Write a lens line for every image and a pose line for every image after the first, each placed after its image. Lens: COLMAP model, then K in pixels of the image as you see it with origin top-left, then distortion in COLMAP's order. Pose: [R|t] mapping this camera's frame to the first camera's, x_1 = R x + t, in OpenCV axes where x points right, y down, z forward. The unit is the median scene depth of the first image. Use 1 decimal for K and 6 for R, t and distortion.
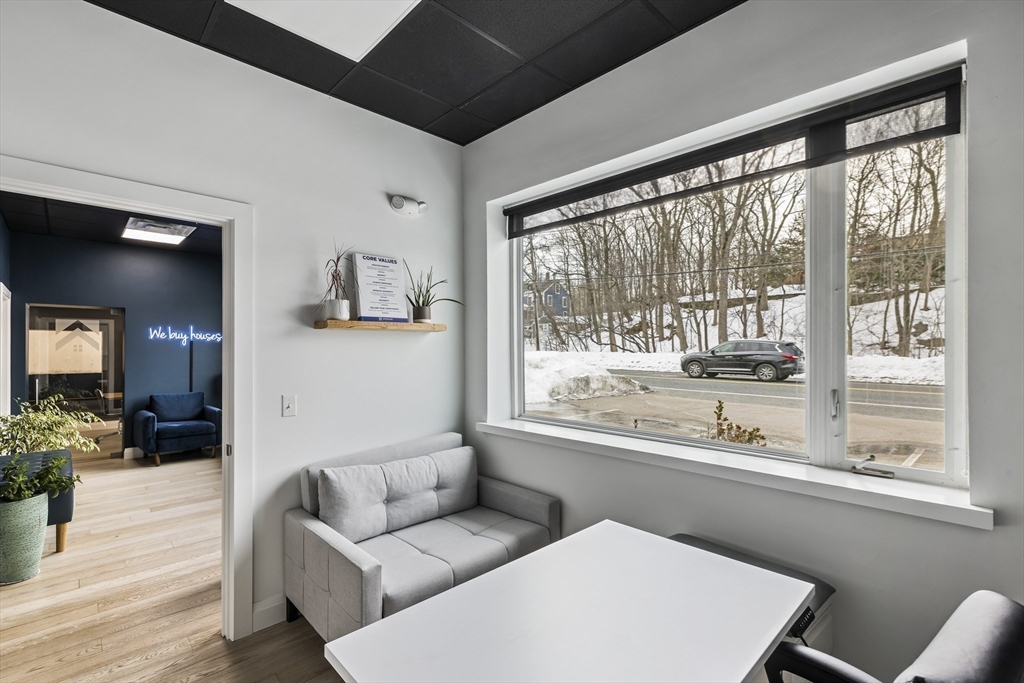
lens RADIAL K [[456.0, 0, 512.0], [0, 456.0, 341.5], [0, 0, 1]] dist [0.002266, 0.000445]
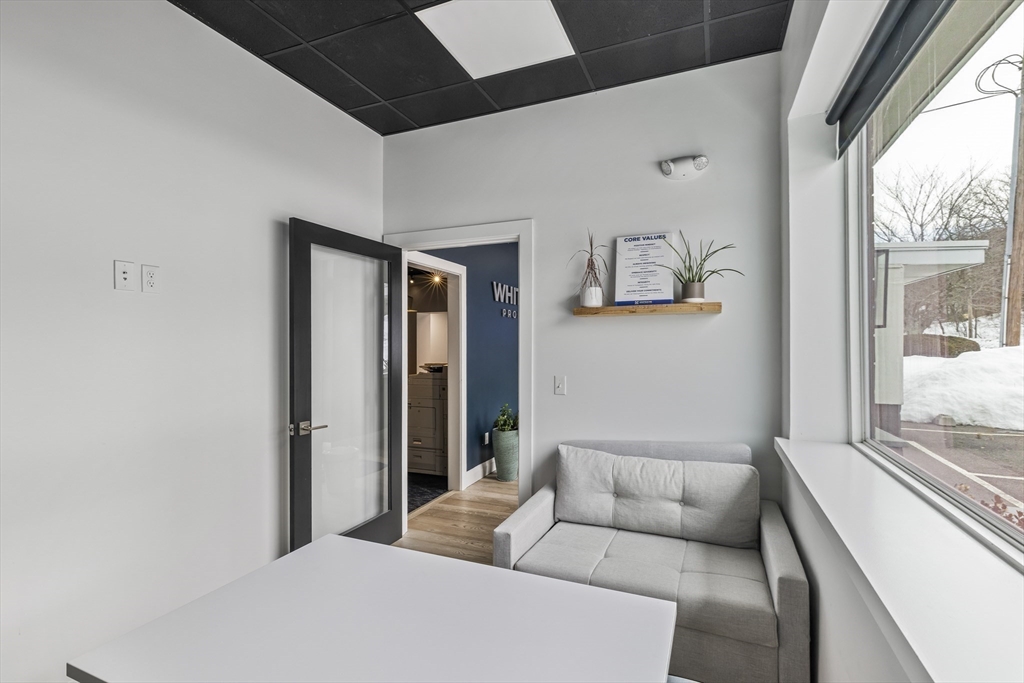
lens RADIAL K [[469.4, 0, 512.0], [0, 469.4, 341.5], [0, 0, 1]] dist [-0.001923, -0.000129]
pose [[0.393234, -0.005549, -0.919422, 0.505005], [0.020234, 0.999792, 0.002620, 0.022766], [0.919216, -0.019634, 0.393264, 0.396989]]
